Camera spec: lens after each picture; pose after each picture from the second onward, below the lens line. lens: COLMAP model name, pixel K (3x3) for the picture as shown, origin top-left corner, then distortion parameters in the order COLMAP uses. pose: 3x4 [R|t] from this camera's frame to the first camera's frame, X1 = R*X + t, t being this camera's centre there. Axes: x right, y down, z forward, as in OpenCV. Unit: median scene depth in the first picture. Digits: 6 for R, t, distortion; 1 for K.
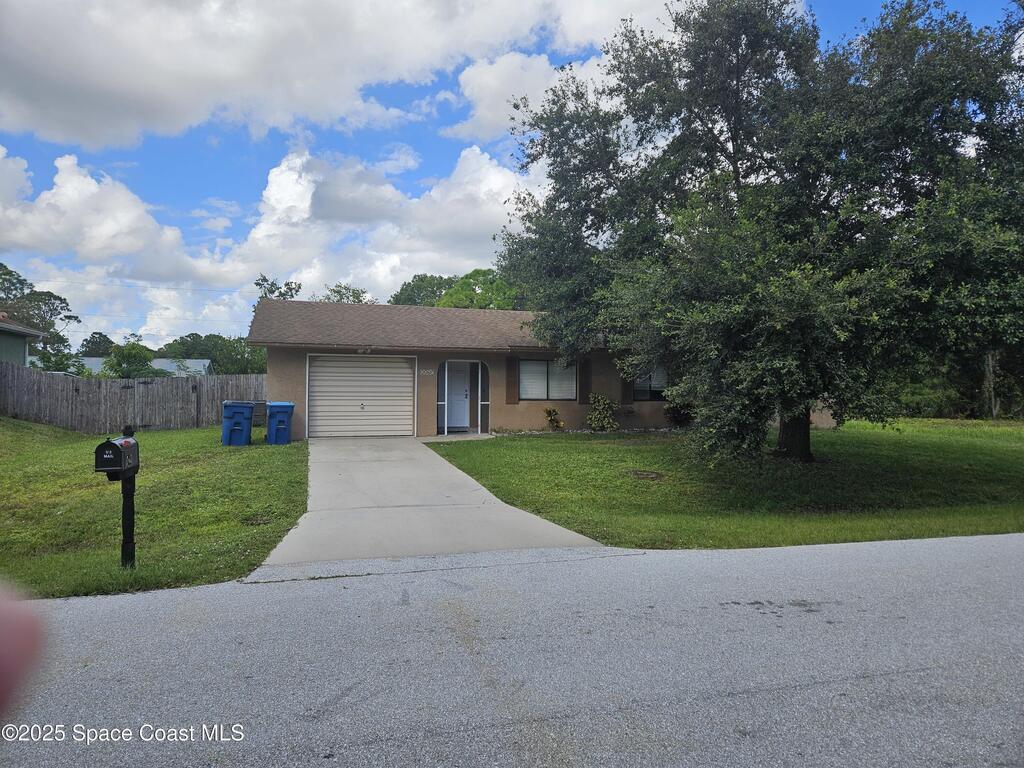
lens RADIAL K [[674.0, 0, 515.0], [0, 674.0, 386.3], [0, 0, 1]] dist [0.048895, -0.035325]
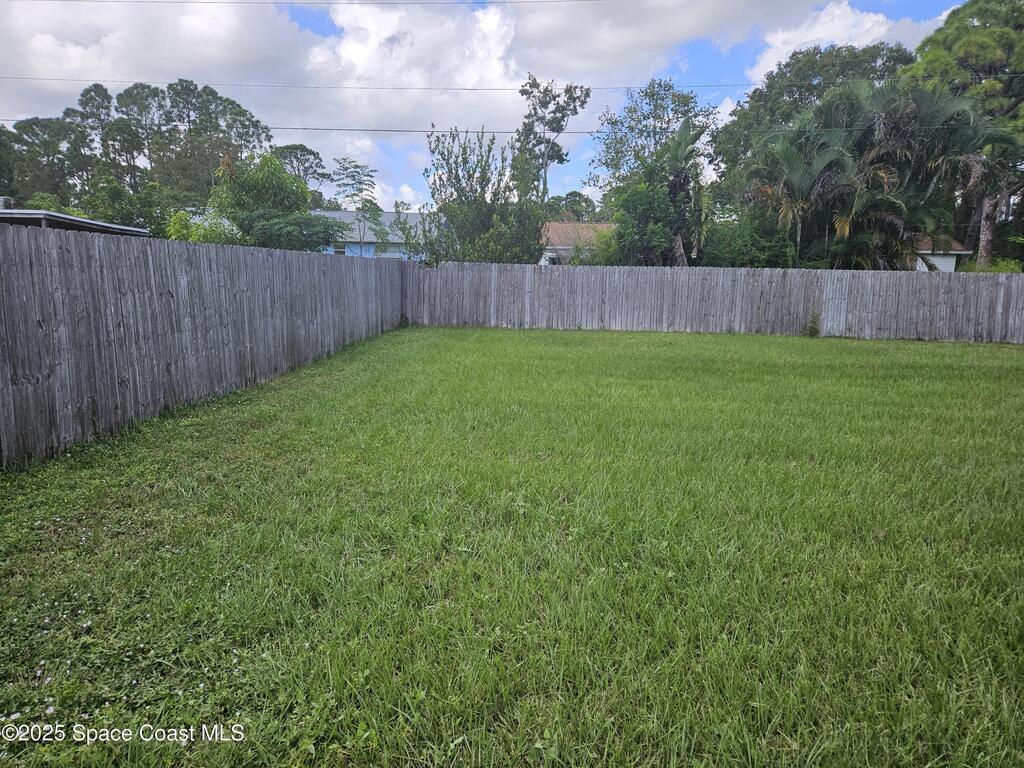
lens RADIAL K [[674.0, 0, 508.0], [0, 674.0, 391.6], [0, 0, 1]] dist [0.048895, -0.035325]
pose [[0.922398, 0.084595, -0.376862, -0.132987], [-0.013325, 0.982109, 0.187841, 0.002296], [0.386010, -0.168243, 0.907023, 0.378729]]
